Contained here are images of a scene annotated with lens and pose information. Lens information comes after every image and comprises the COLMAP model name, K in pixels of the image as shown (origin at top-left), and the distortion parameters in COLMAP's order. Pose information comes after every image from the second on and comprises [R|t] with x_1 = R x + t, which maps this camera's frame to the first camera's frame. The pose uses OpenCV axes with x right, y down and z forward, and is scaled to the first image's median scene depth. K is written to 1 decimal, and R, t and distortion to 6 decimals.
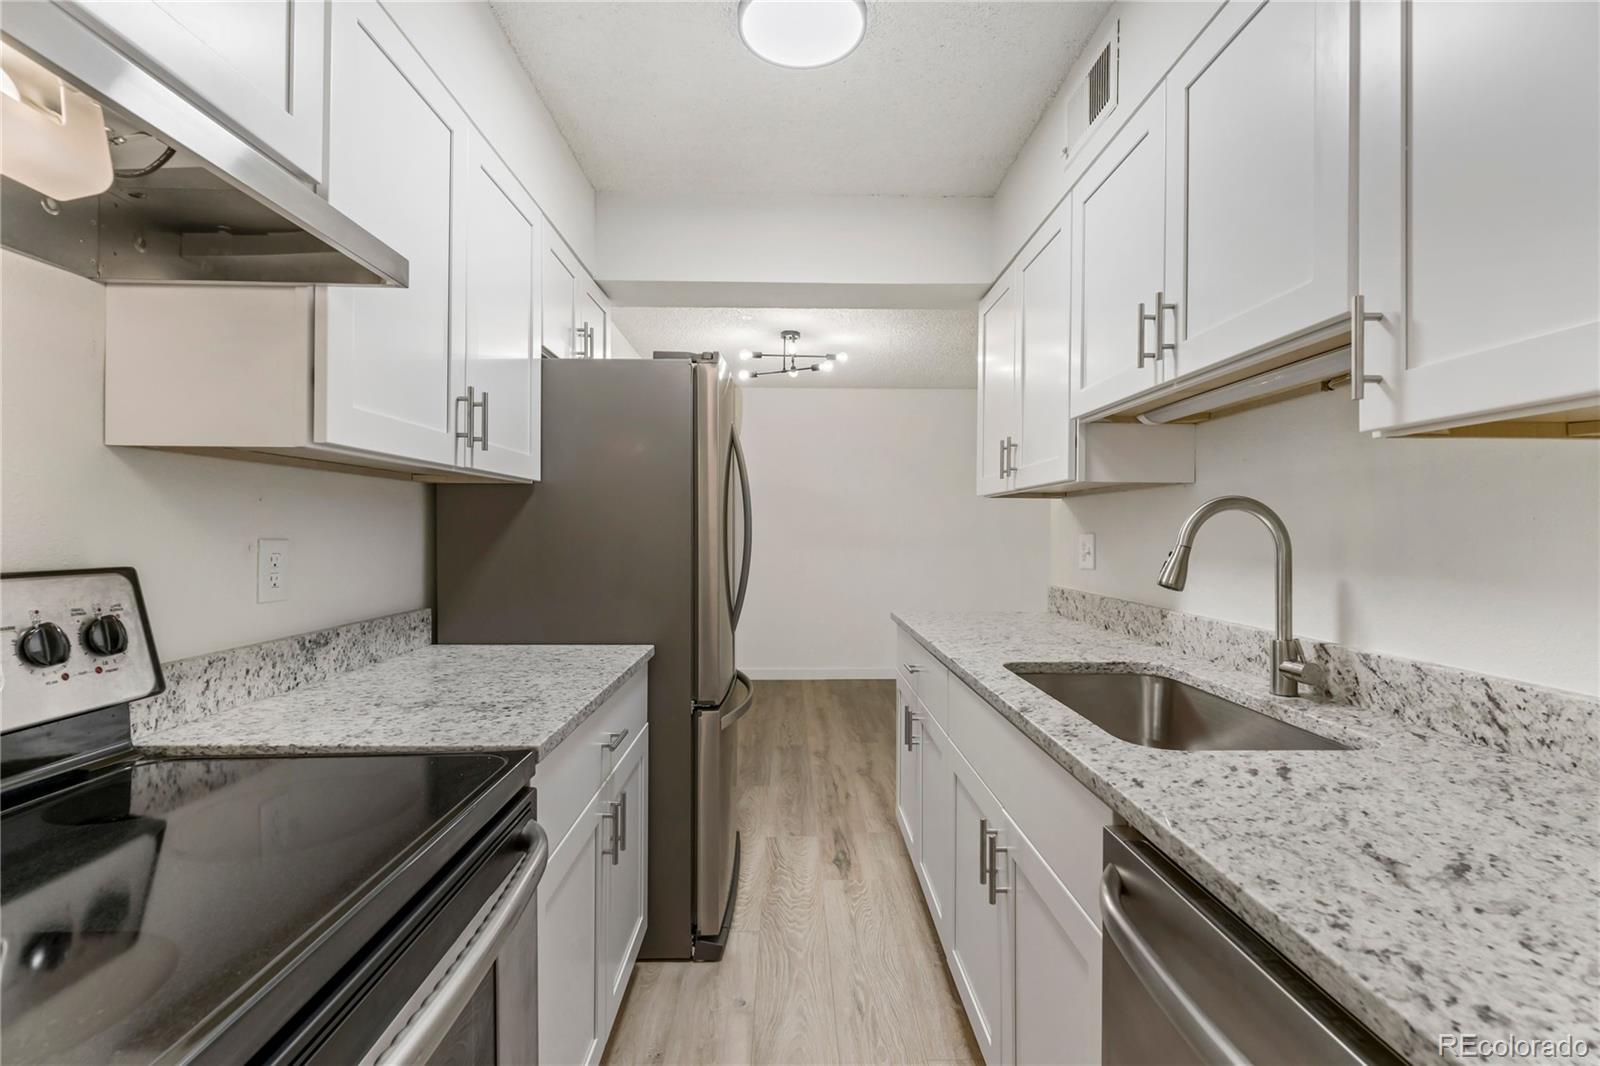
lens RADIAL K [[703.0, 0, 797.5], [0, 703.0, 531.9], [0, 0, 1]] dist [-0.000049, -0.000092]
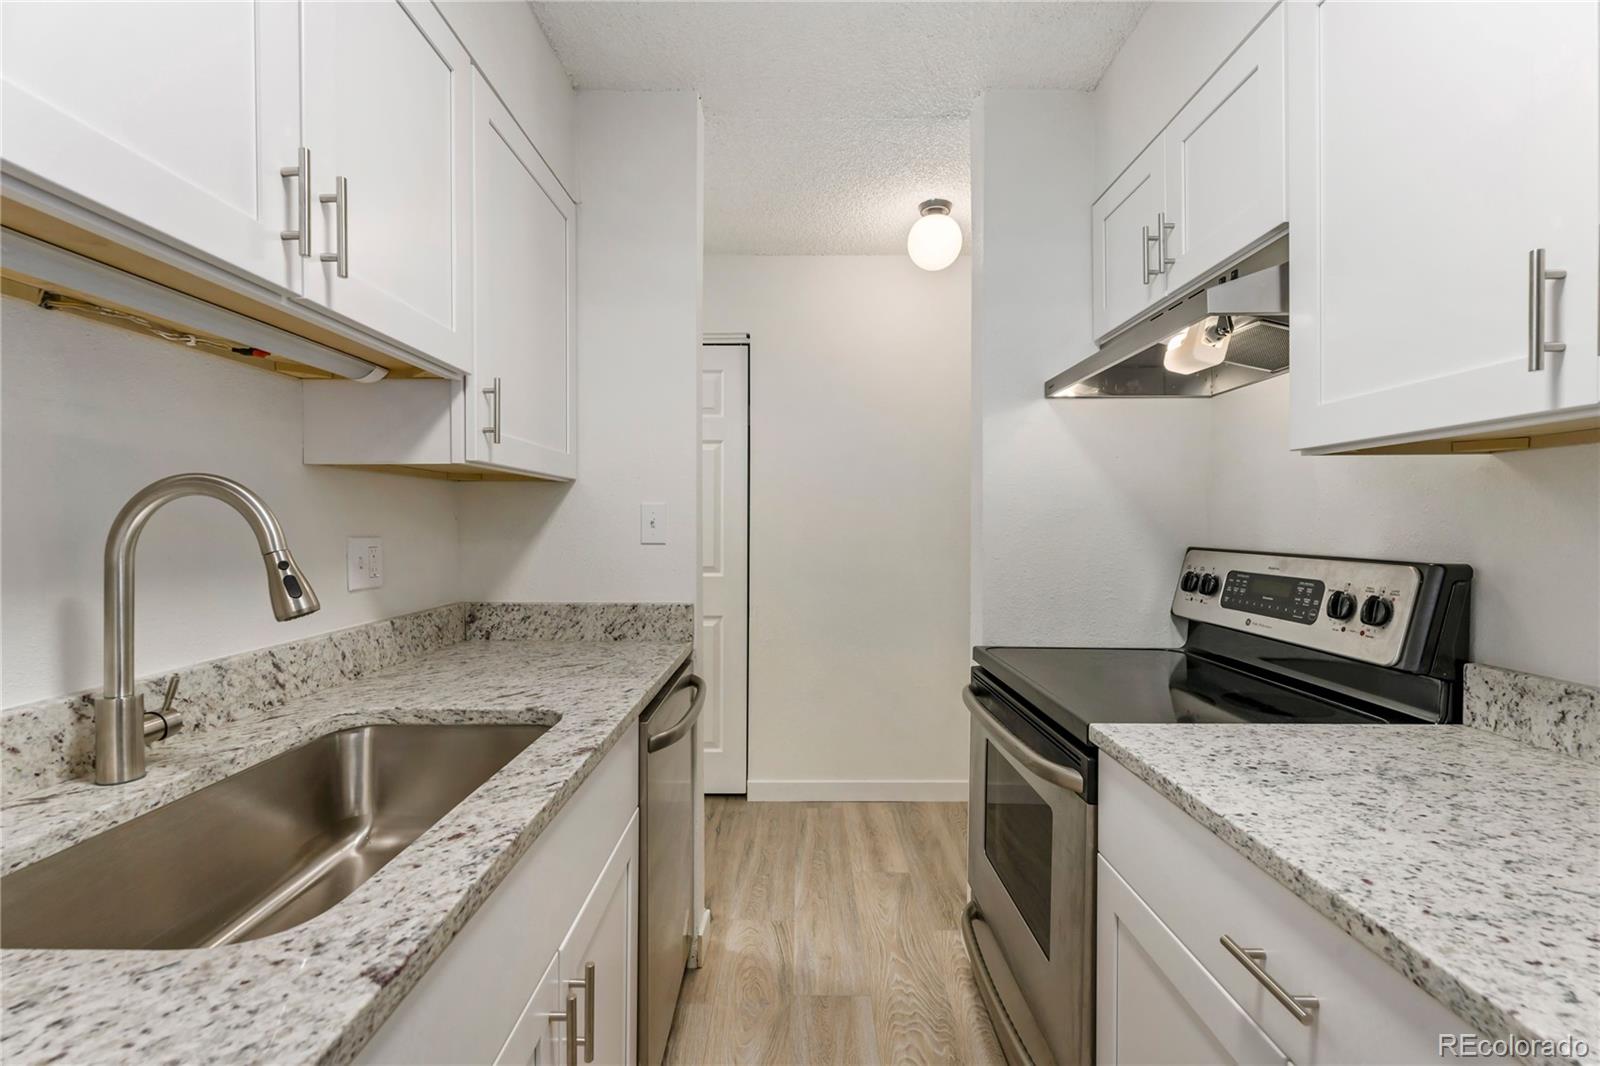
lens RADIAL K [[703.0, 0, 804.0], [0, 703.0, 539.2], [0, 0, 1]] dist [-0.000049, -0.000092]
pose [[-0.999983, -0.005723, 0.000734, 0.075453], [-0.005703, 0.999682, 0.024553, -0.011361], [-0.000875, 0.024548, -0.999698, 1.953367]]
